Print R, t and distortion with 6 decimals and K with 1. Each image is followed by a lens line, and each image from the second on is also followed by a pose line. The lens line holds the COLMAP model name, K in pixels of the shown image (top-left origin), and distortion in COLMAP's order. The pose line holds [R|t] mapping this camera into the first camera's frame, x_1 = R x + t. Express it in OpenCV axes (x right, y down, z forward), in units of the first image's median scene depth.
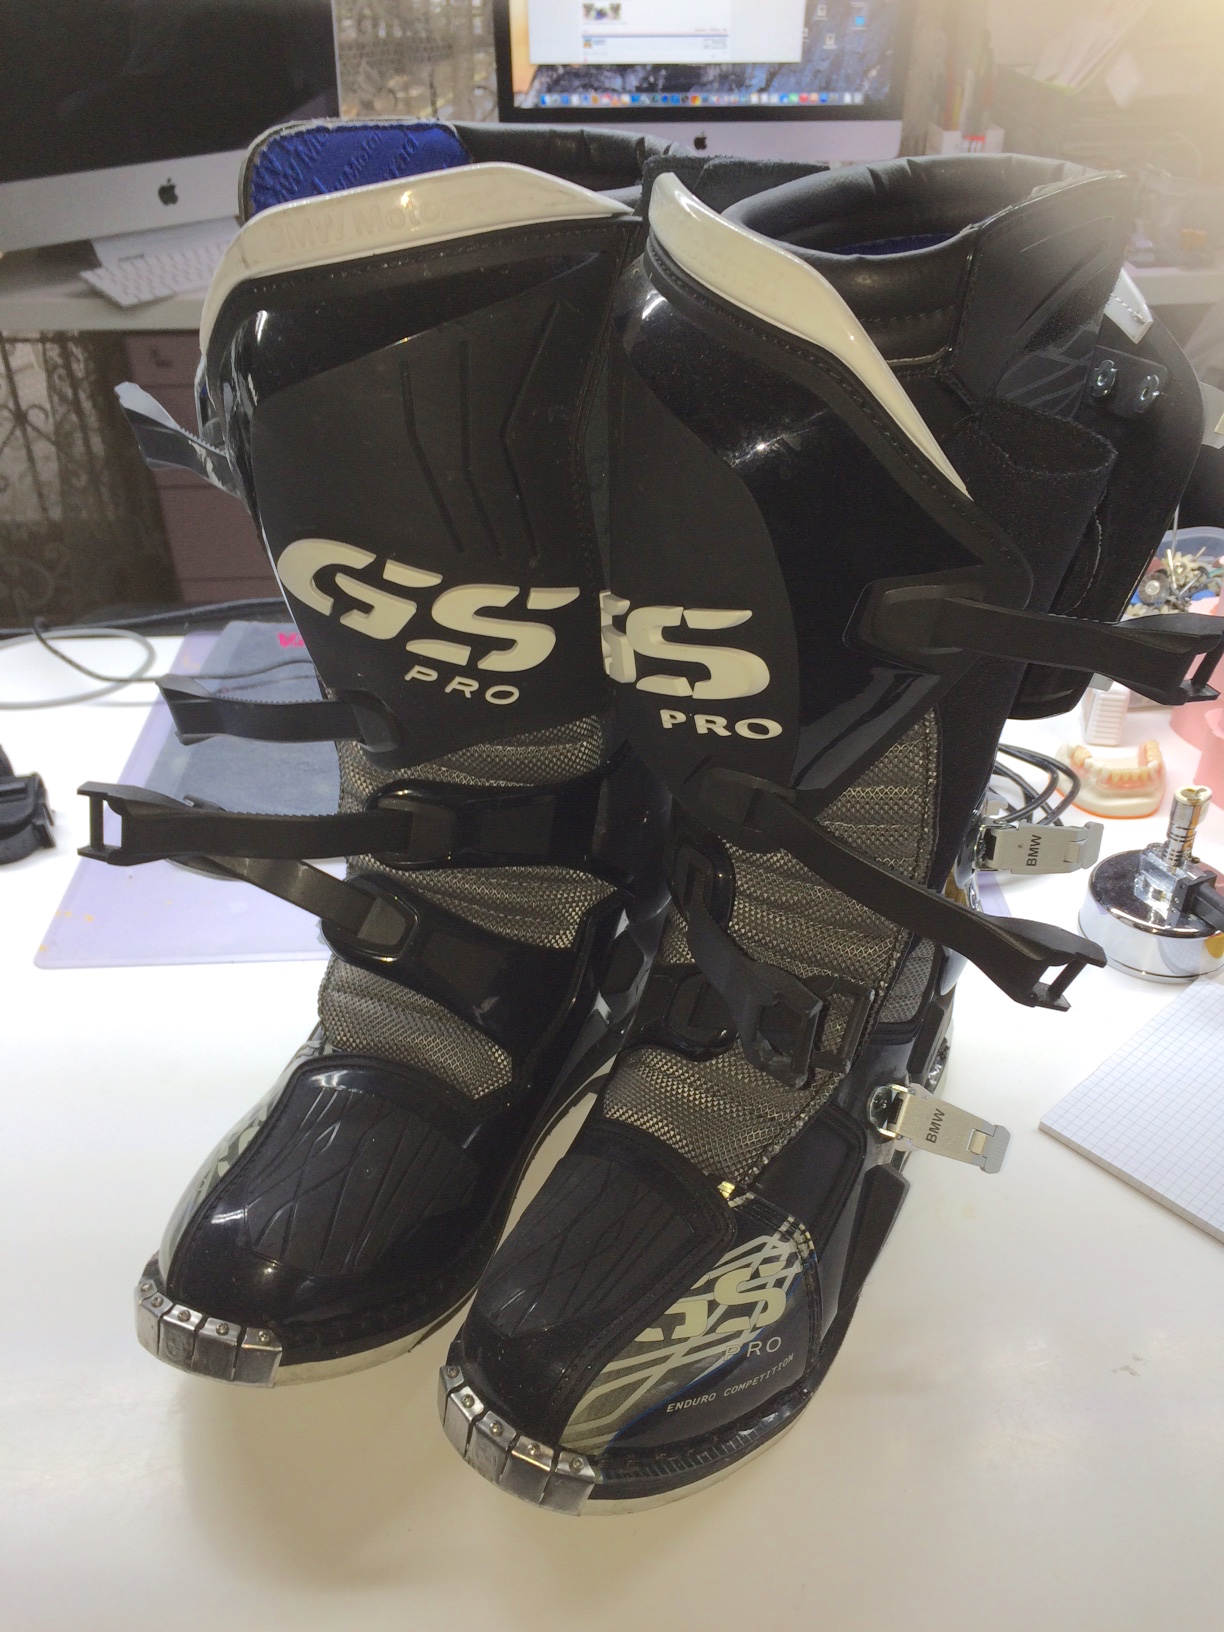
lens RADIAL K [[1435.9, 0, 617.1], [0, 1435.9, 772.5], [0, 0, 1]] dist [0.084108, -0.142984]
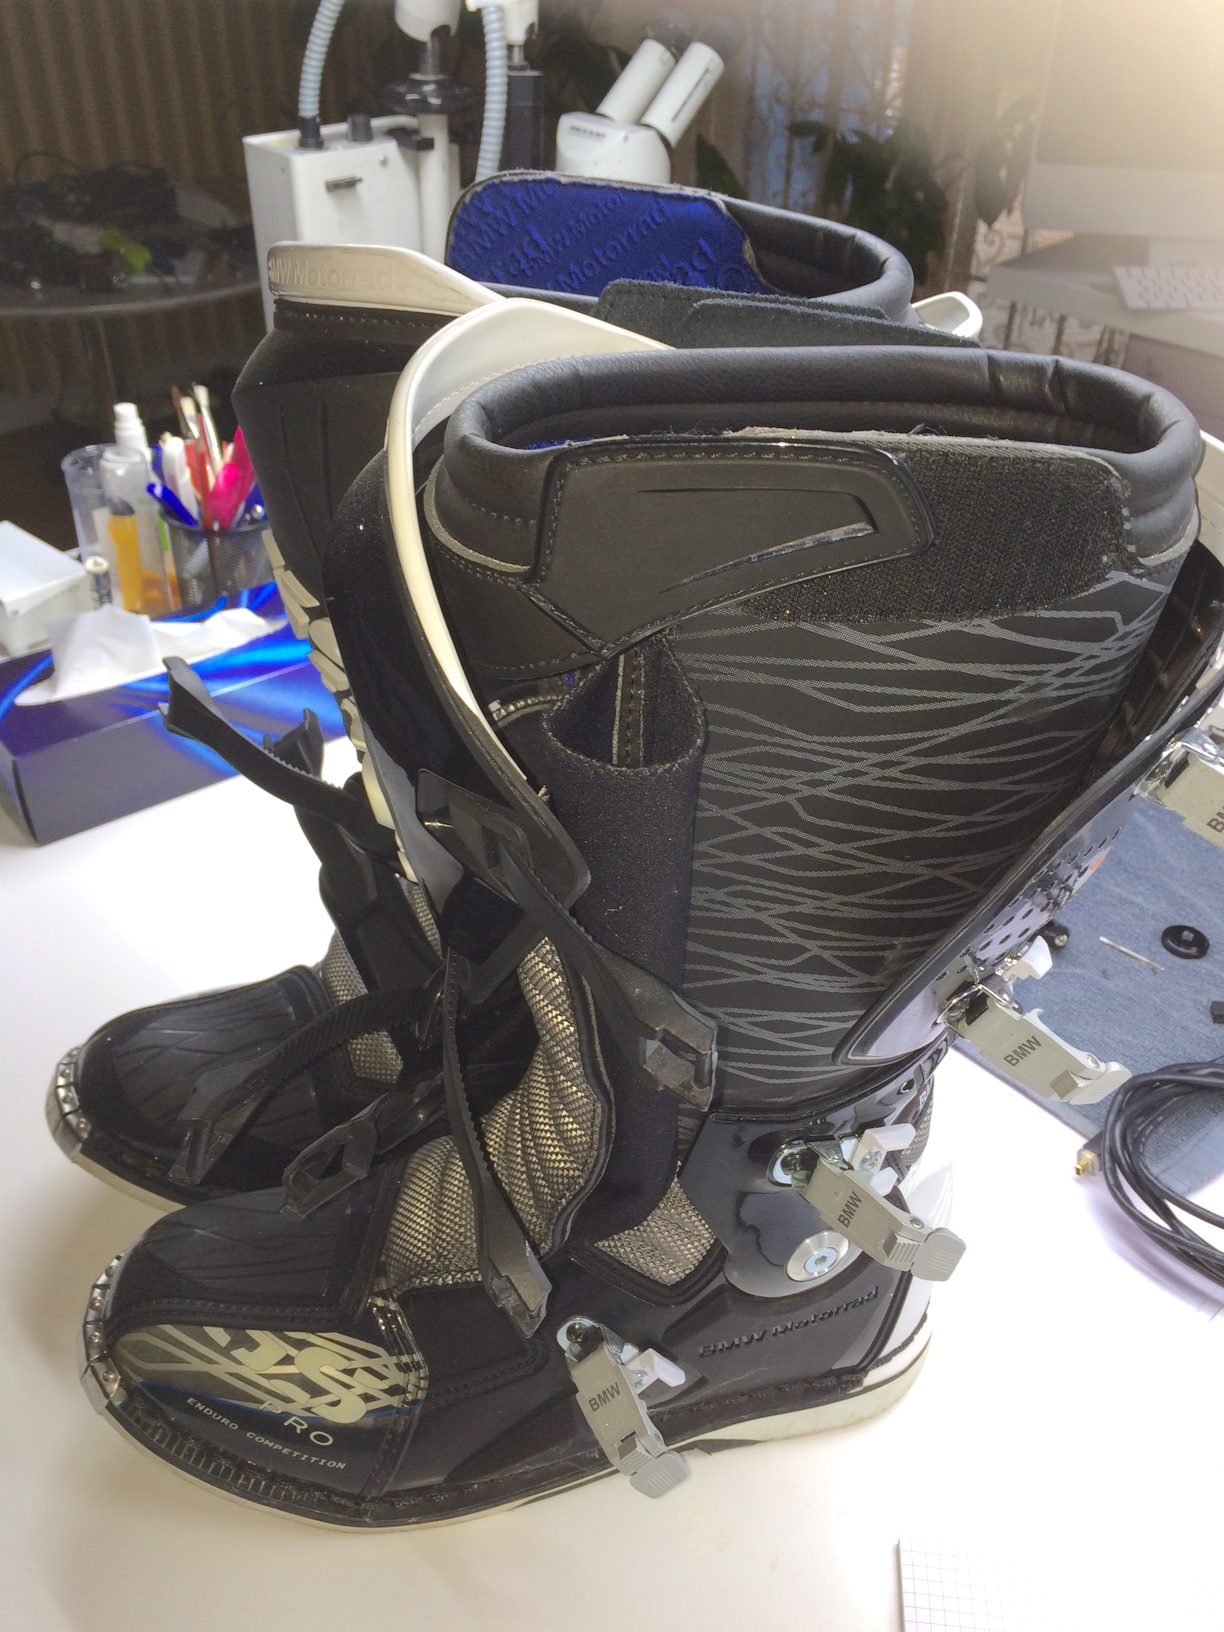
lens RADIAL K [[1435.9, 0, 617.1], [0, 1435.9, 772.5], [0, 0, 1]] dist [0.084108, -0.142984]
pose [[0.653168, 0.442630, -0.614370, 0.628884], [-0.425797, 0.885626, 0.185372, -0.272673], [0.626154, 0.140518, 0.766933, 0.286777]]
